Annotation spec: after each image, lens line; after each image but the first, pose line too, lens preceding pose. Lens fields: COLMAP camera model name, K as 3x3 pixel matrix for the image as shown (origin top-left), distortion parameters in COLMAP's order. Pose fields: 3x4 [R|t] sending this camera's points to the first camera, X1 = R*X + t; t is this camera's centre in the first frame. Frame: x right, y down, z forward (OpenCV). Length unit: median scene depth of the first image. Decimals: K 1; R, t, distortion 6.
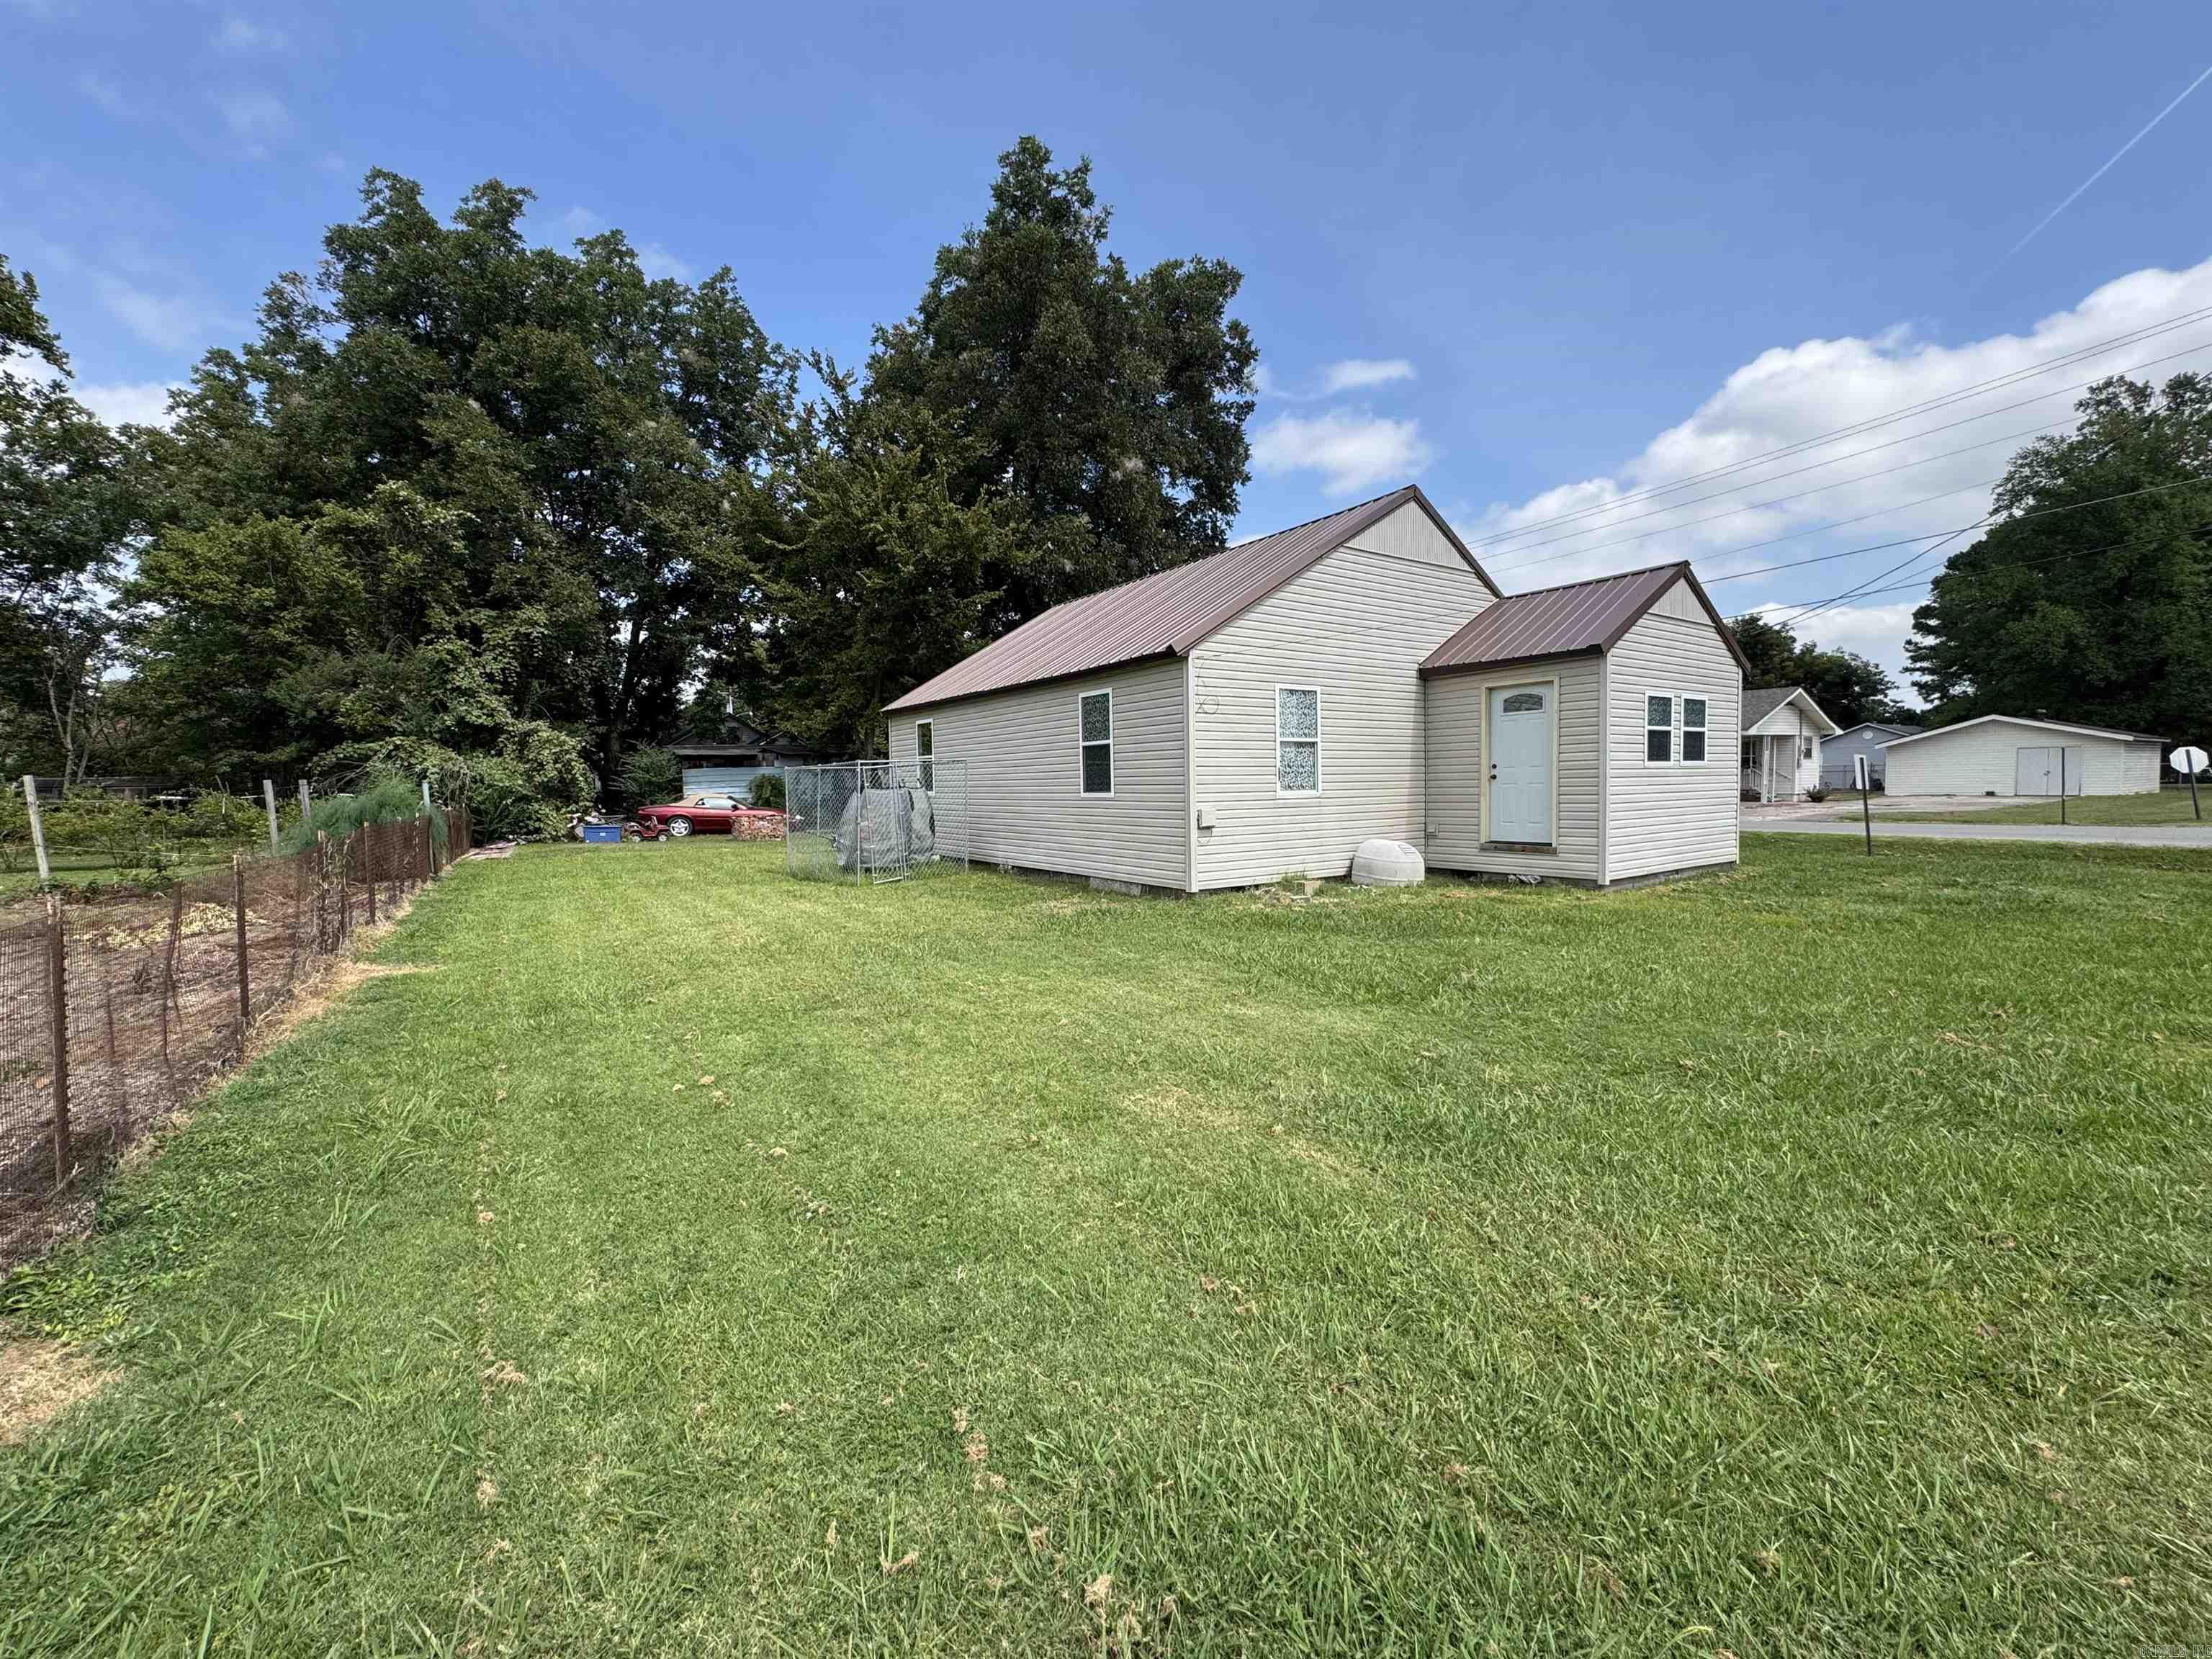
lens RADIAL K [[881.6, 0, 1109.3], [0, 881.6, 821.6], [0, 0, 1]] dist [-0.000642, -0.000084]
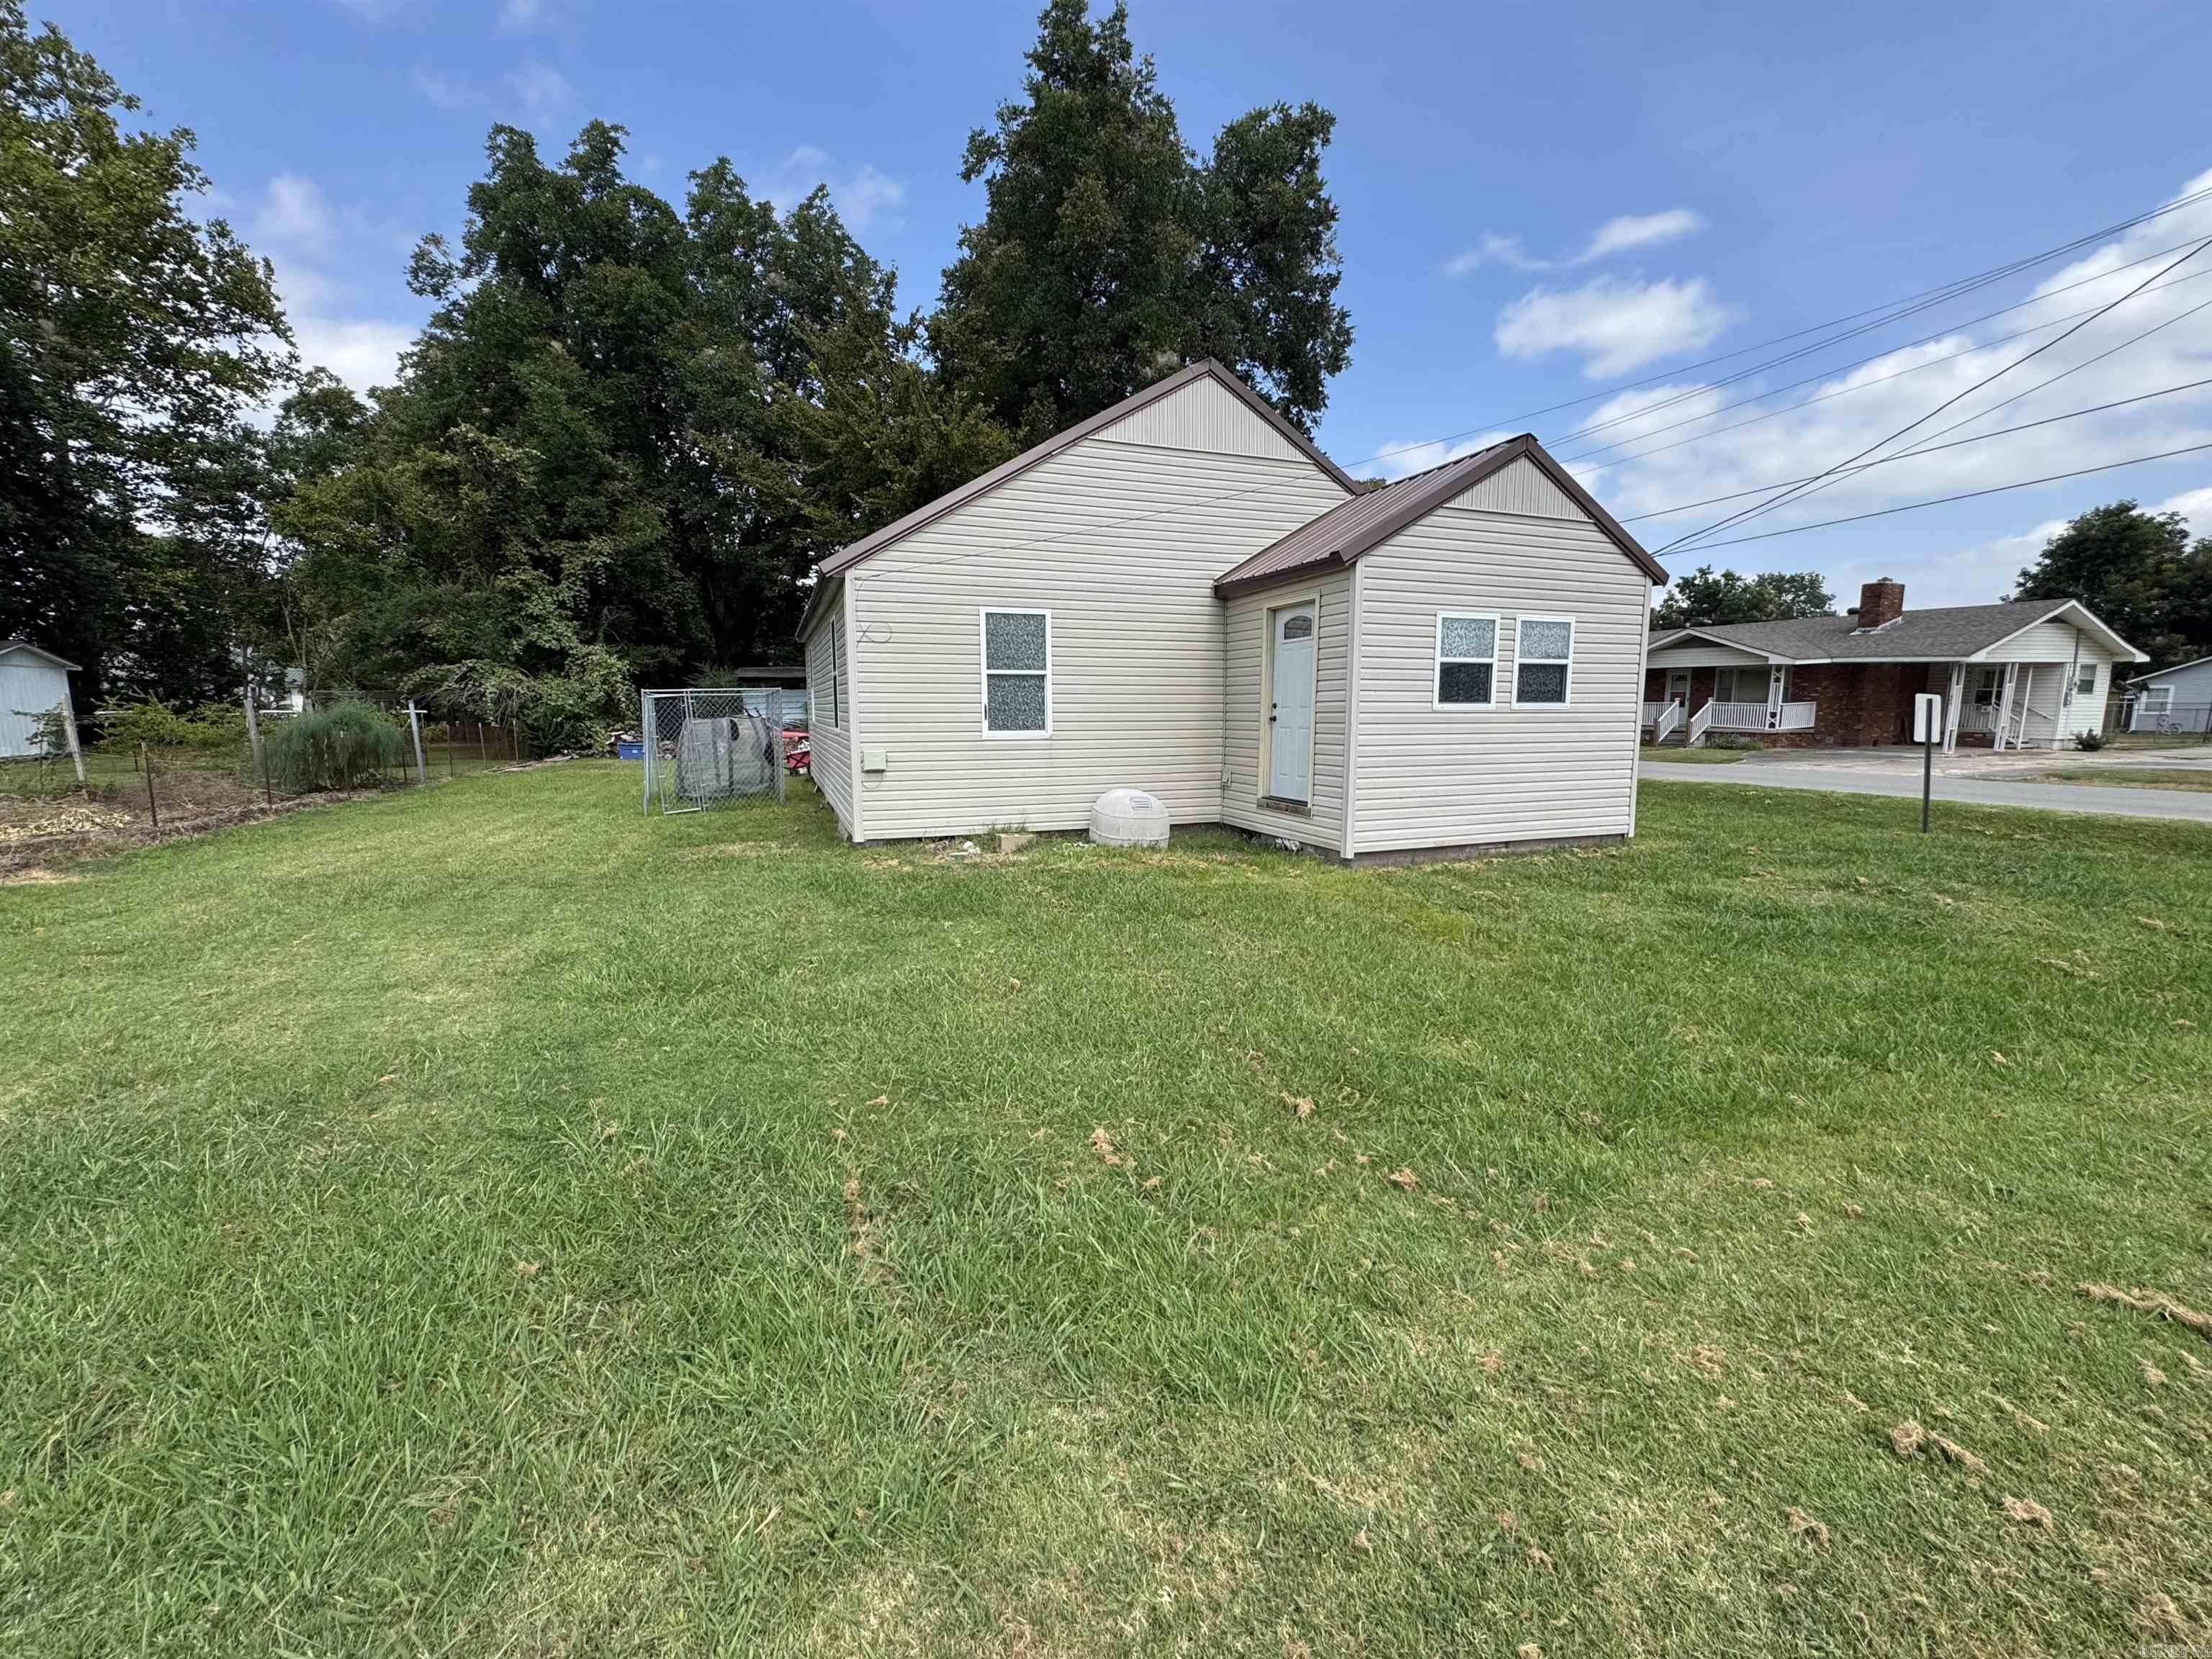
lens RADIAL K [[881.6, 0, 1112.2], [0, 881.6, 823.3], [0, 0, 1]] dist [-0.000642, -0.000084]
pose [[0.971918, 0.046833, -0.230613, 0.210148], [-0.025979, 0.995360, 0.092650, -0.011215], [0.233882, -0.084057, 0.968625, 0.069016]]
